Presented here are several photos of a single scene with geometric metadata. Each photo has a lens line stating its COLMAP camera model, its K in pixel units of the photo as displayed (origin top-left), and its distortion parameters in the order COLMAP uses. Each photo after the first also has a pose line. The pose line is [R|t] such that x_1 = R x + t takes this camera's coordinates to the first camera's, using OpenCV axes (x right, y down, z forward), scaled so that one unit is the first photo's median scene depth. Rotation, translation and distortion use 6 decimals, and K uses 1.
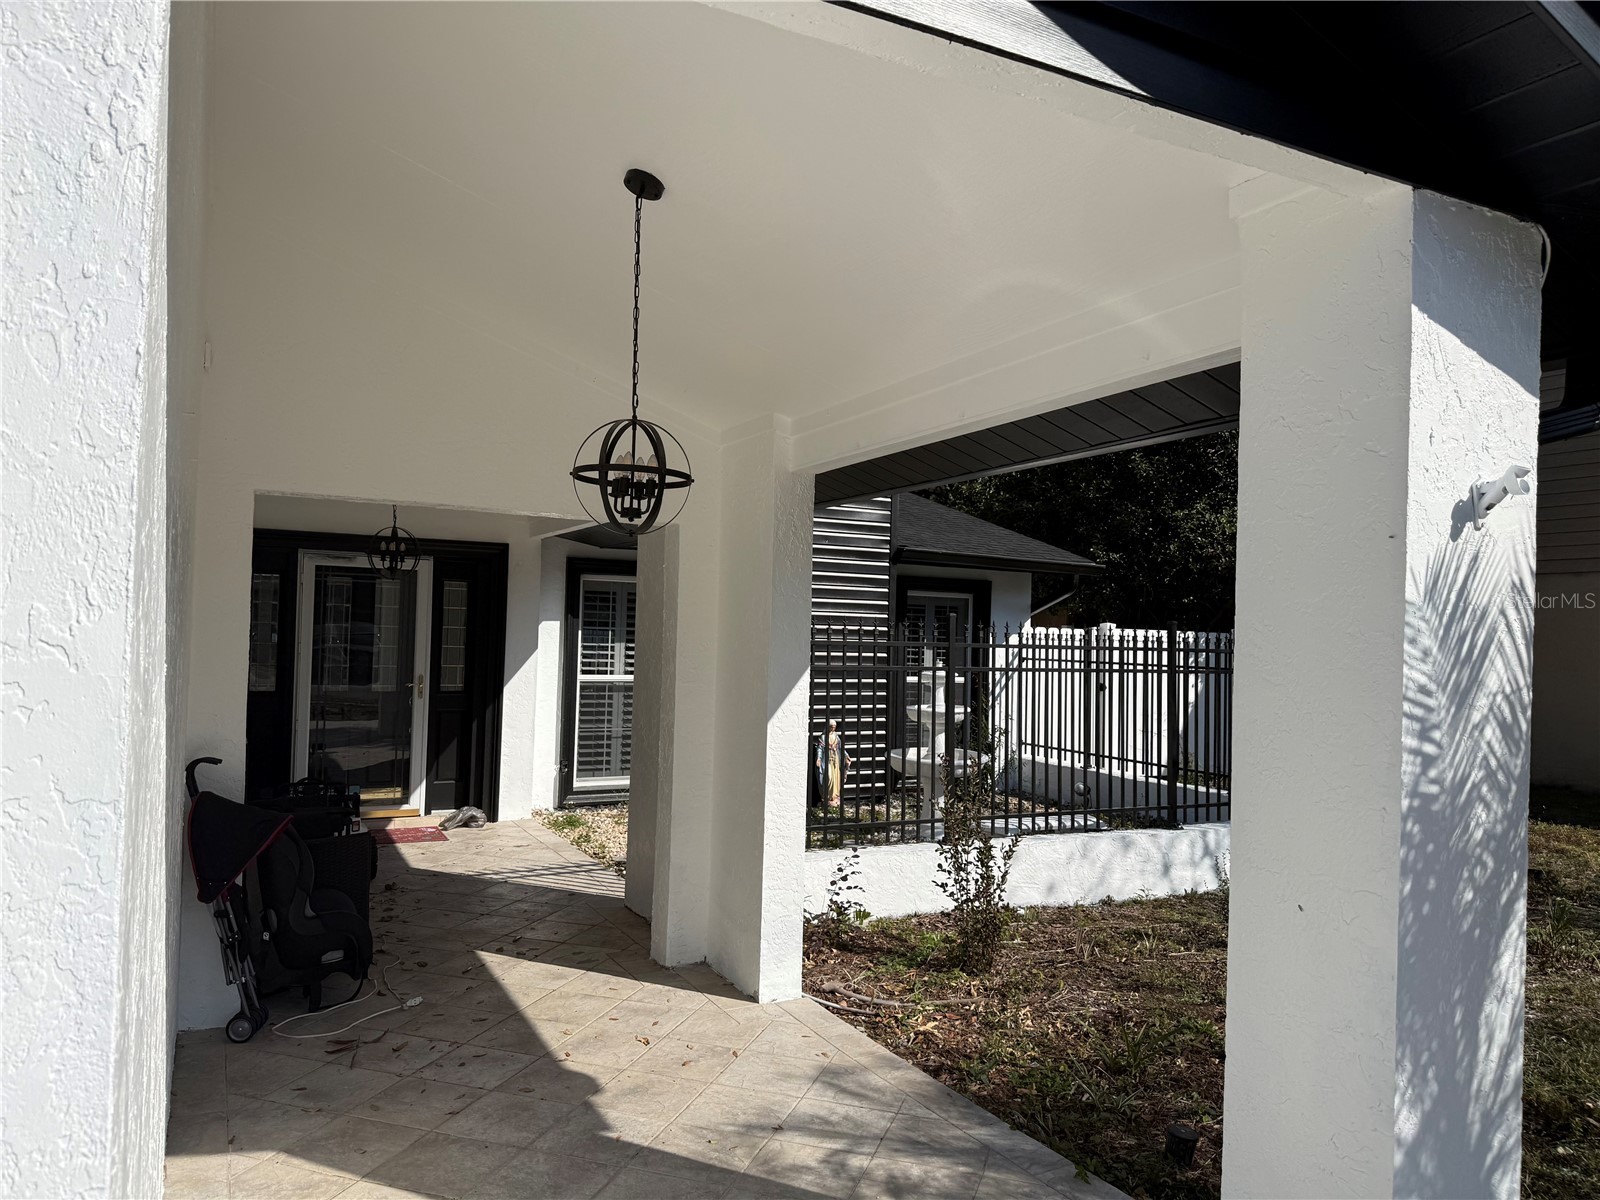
lens RADIAL K [[1135.7, 0, 821.6], [0, 1135.7, 628.1], [0, 0, 1]] dist [0.082530, 0.000055]
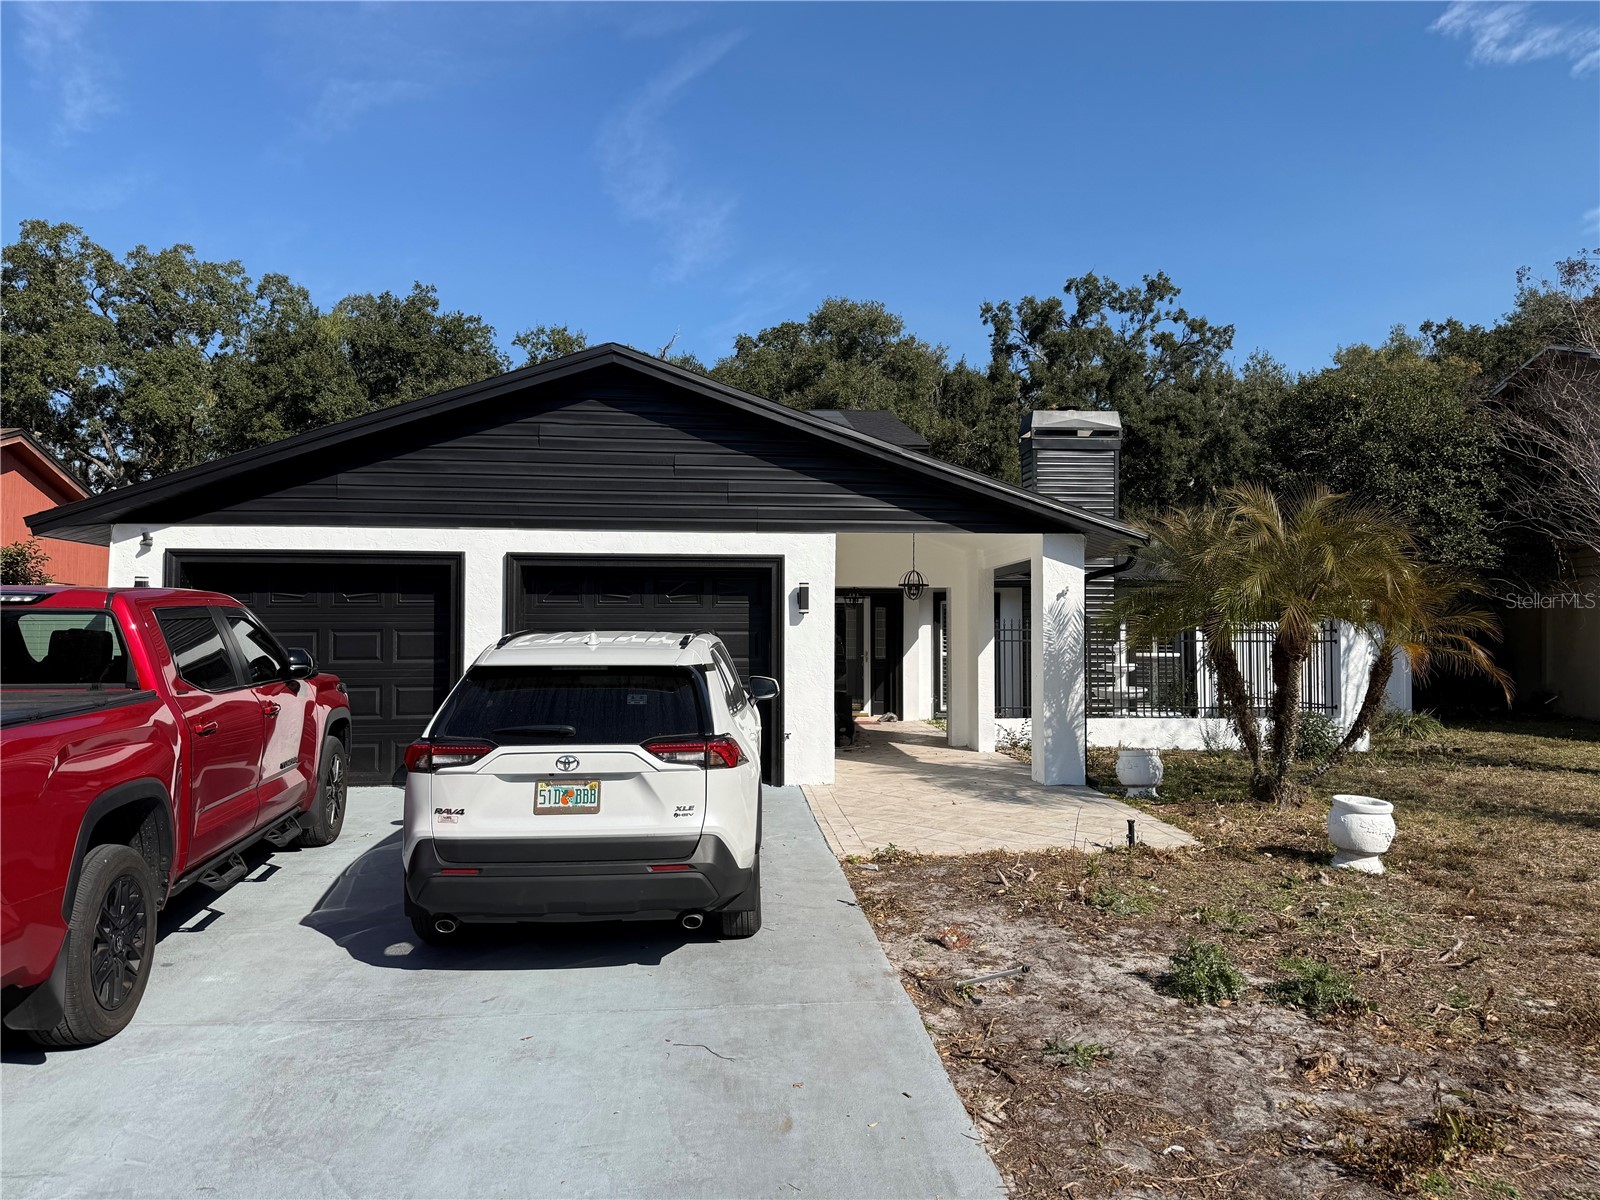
lens RADIAL K [[1189.9, 0, 794.6], [0, 1189.9, 604.1], [0, 0, 1]] dist [0.196690, -0.338741]
pose [[0.920919, -0.036407, -0.388051, 0.446454], [0.026168, 0.999157, -0.031641, 0.021479], [0.388875, 0.018984, 0.921095, -1.252417]]
